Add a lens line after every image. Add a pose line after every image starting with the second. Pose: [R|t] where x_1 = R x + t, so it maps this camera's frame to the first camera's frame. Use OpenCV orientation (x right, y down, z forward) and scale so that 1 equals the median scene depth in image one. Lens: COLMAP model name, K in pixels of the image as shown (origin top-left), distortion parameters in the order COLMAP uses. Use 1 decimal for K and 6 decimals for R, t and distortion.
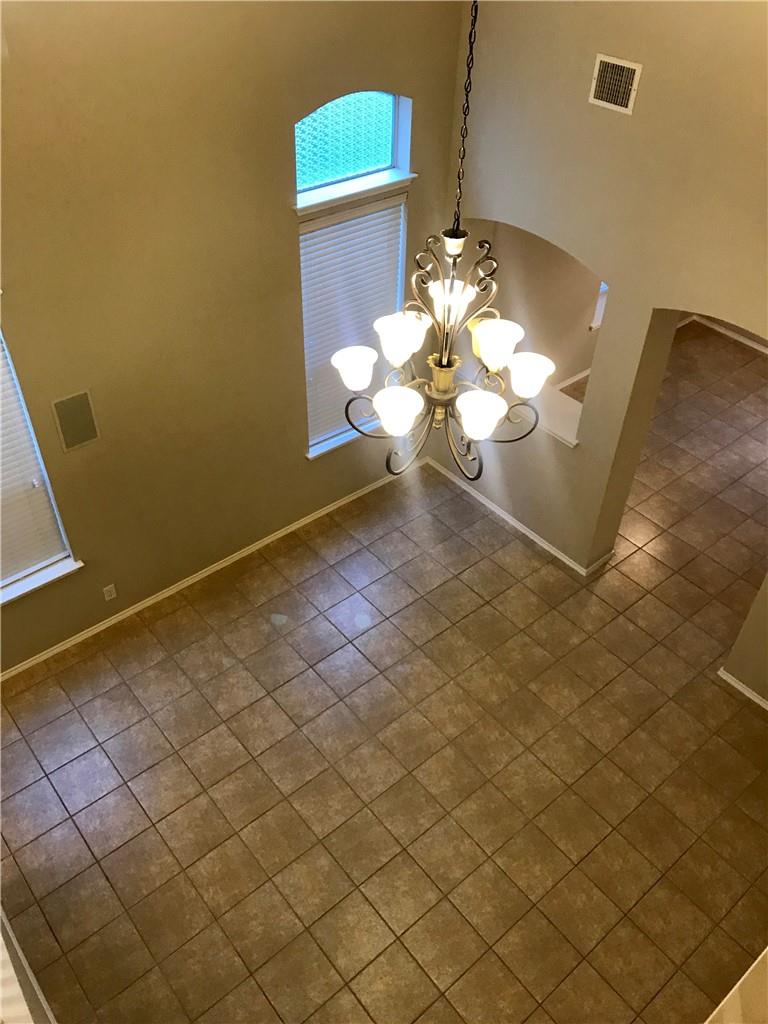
lens RADIAL K [[829.6, 0, 387.8], [0, 829.6, 513.8], [0, 0, 1]] dist [0.044984, -0.098477]
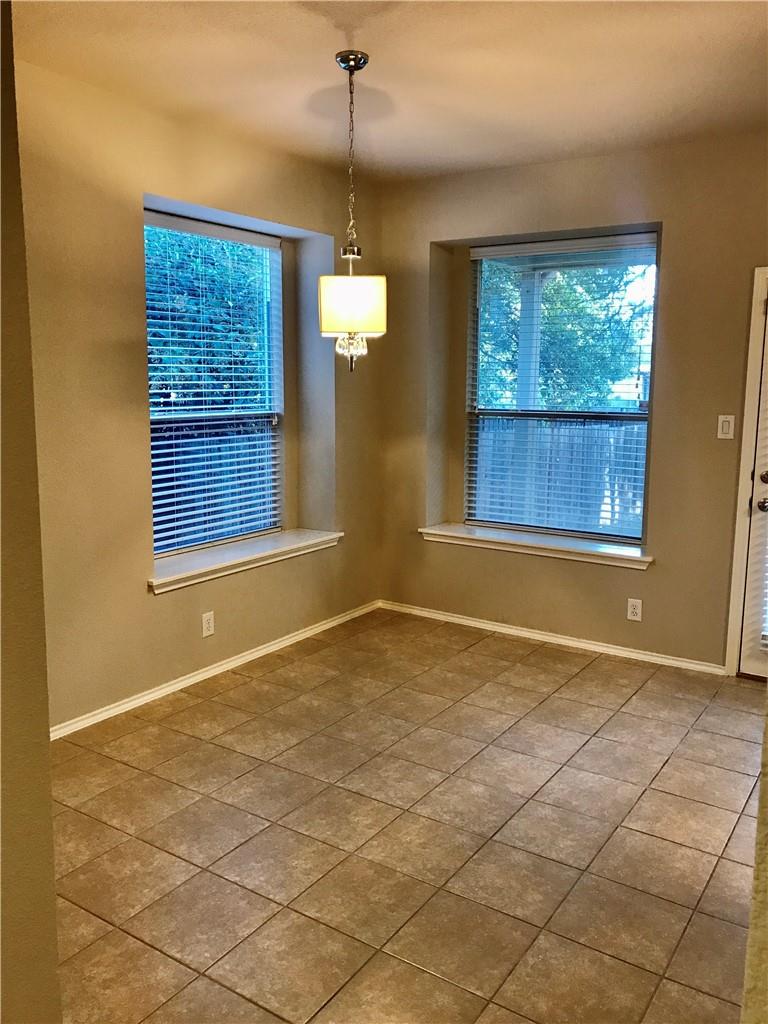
lens RADIAL K [[829.6, 0, 387.8], [0, 829.6, 513.8], [0, 0, 1]] dist [0.044984, -0.098477]
pose [[0.958945, -0.067286, 0.275495, 0.353540], [0.203126, 0.840875, -0.501667, 0.024970], [-0.197902, 0.537031, 0.820020, 0.778075]]
